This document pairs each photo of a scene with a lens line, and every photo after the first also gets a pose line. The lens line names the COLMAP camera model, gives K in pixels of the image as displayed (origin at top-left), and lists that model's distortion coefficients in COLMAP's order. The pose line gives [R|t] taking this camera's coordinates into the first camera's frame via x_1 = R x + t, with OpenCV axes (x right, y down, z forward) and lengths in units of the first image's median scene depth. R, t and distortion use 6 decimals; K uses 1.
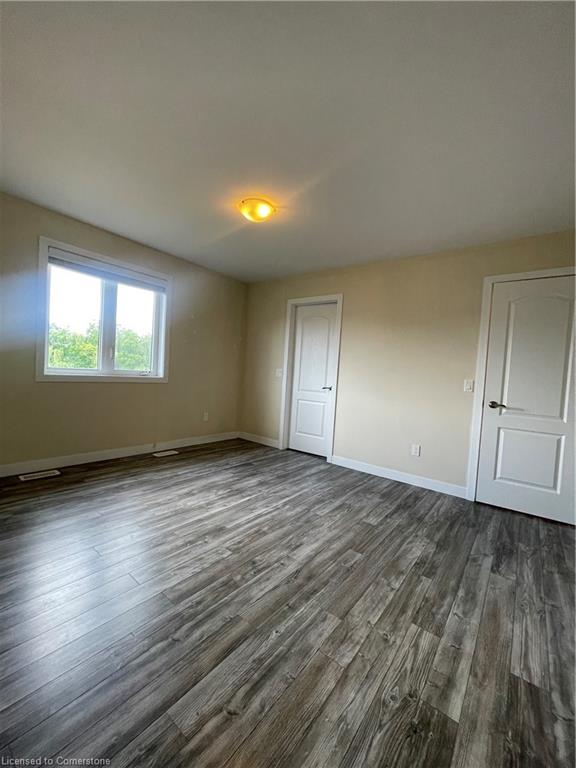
lens RADIAL K [[308.9, 0, 288.7], [0, 308.9, 384.4], [0, 0, 1]] dist [-0.000832, -0.001299]
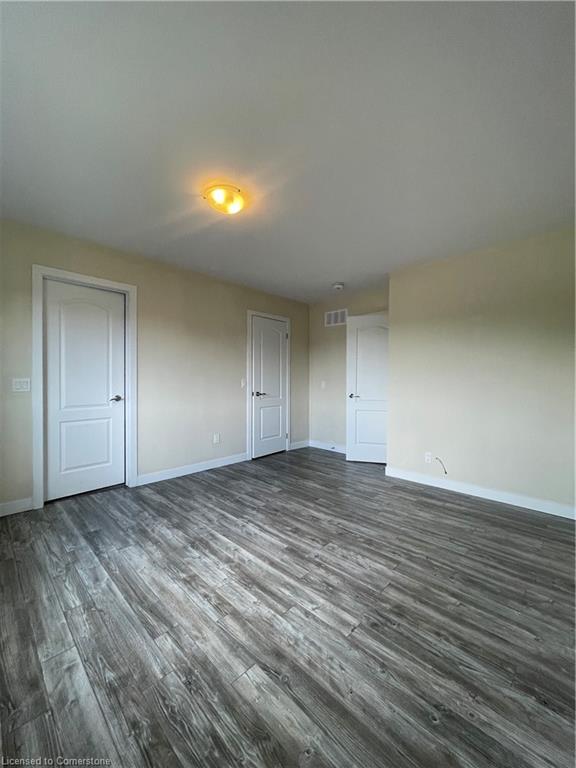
lens RADIAL K [[308.9, 0, 287.4], [0, 308.9, 382.0], [0, 0, 1]] dist [-0.000832, -0.001299]
pose [[0.112216, -0.075637, 0.990801, -1.139811], [0.038576, 0.996679, 0.071717, -0.132913], [-0.992935, 0.030173, 0.114761, 0.872990]]
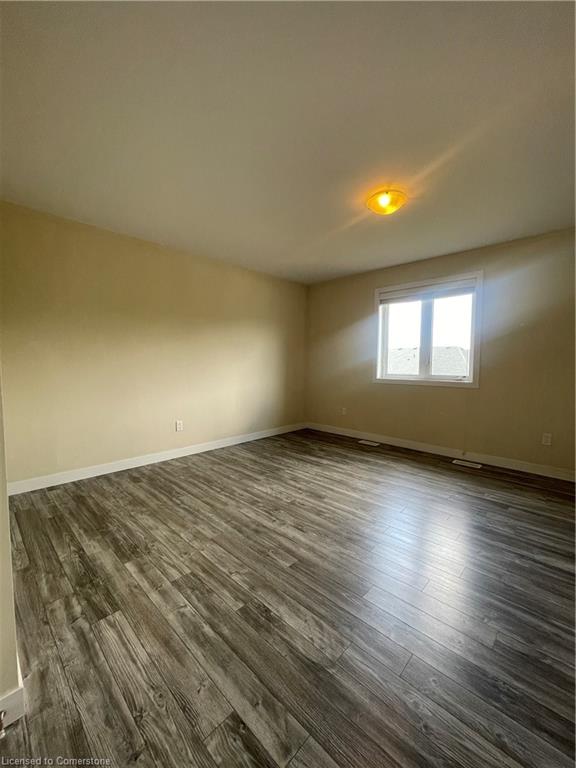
lens RADIAL K [[308.9, 0, 284.3], [0, 308.9, 382.8], [0, 0, 1]] dist [-0.000832, -0.001299]
pose [[-0.111374, -0.001941, -0.993777, 1.027602], [-0.050852, 0.998699, 0.003749, 0.008020], [0.992477, 0.050953, -0.111328, 0.958869]]
